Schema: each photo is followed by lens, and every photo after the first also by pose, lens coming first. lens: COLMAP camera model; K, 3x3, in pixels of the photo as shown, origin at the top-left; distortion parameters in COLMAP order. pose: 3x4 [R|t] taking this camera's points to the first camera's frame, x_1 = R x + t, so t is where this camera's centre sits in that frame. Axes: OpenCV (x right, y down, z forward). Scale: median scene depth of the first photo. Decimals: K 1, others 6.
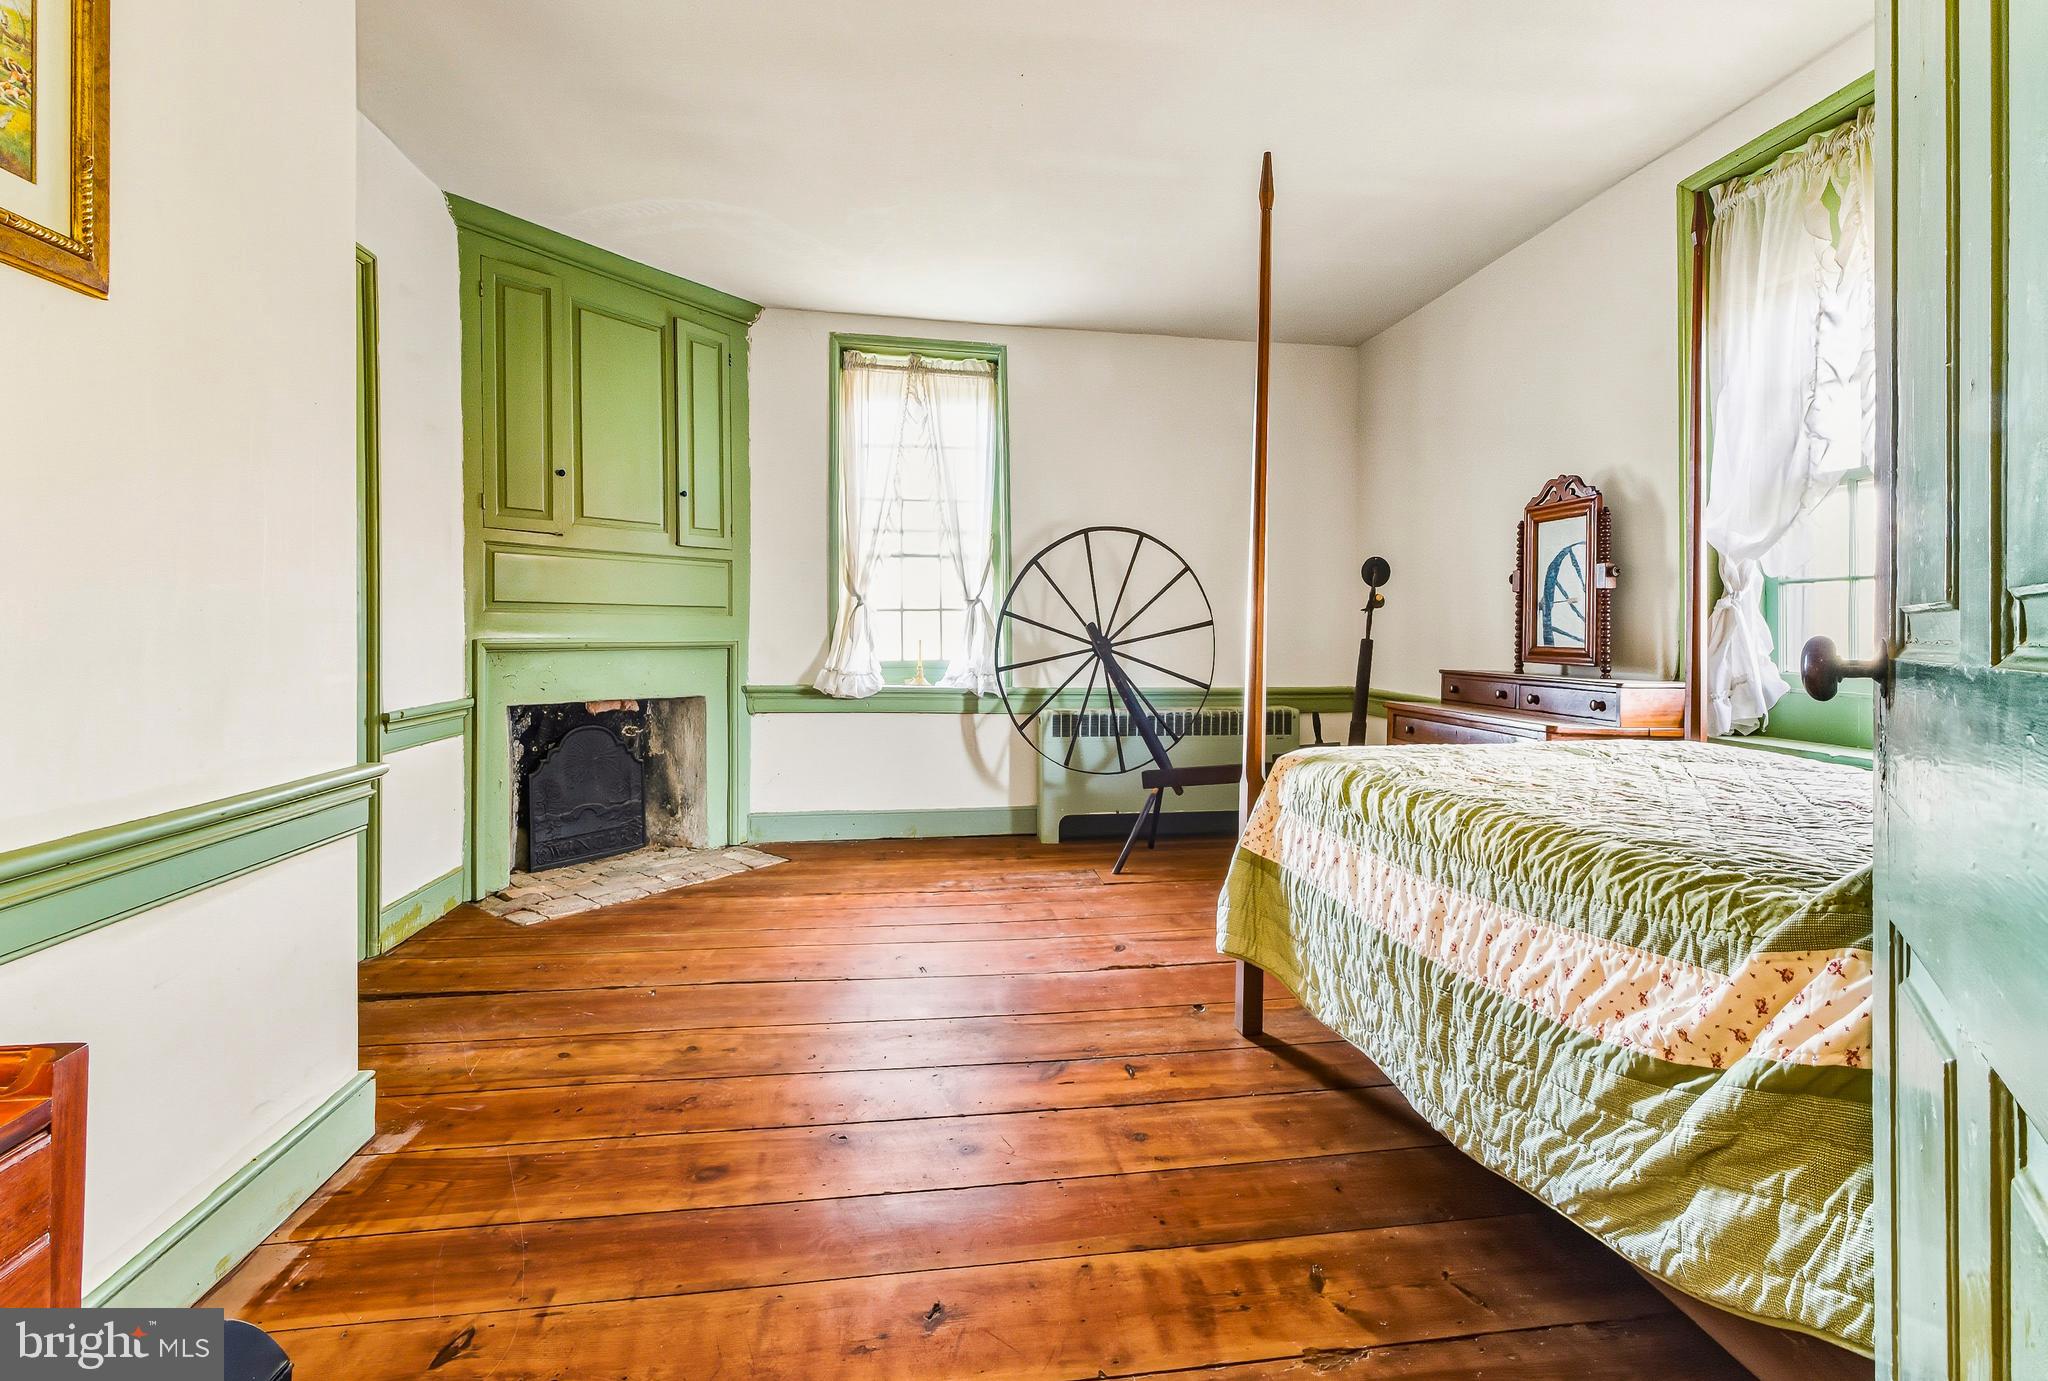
lens RADIAL K [[886.0, 0, 1031.7], [0, 886.0, 629.6], [0, 0, 1]] dist [-0.000943, 0.000103]
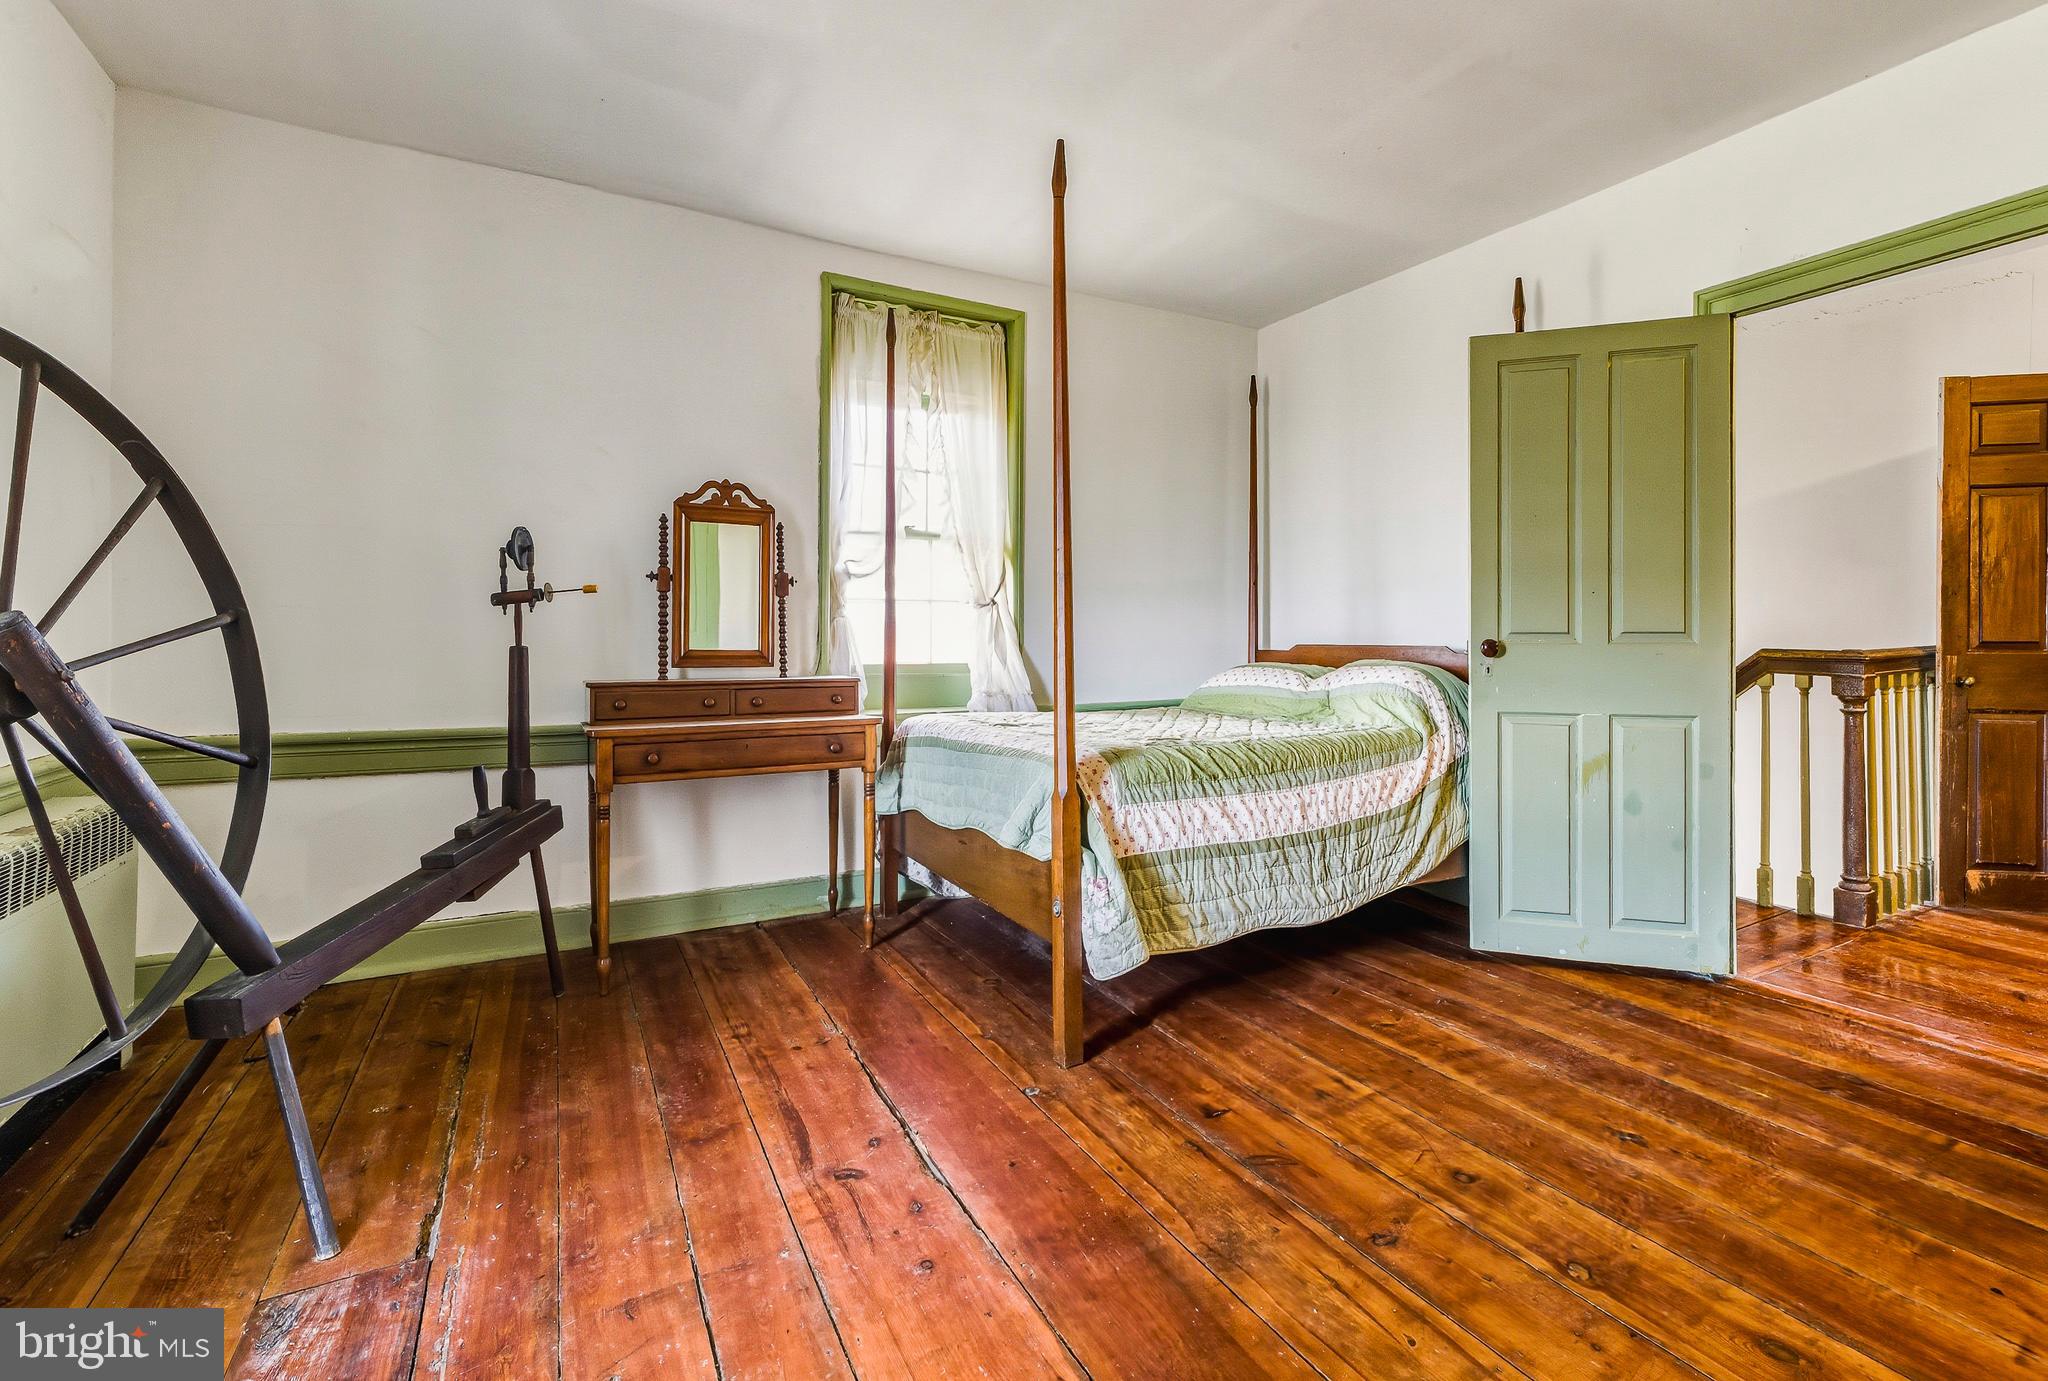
lens RADIAL K [[886.0, 0, 1031.7], [0, 886.0, 629.6], [0, 0, 1]] dist [-0.000943, 0.000103]
pose [[-0.356628, 0.002687, 0.934243, -0.815061], [-0.005885, 0.999970, -0.005122, -0.000683], [-0.934228, -0.007325, -0.356601, 1.805185]]
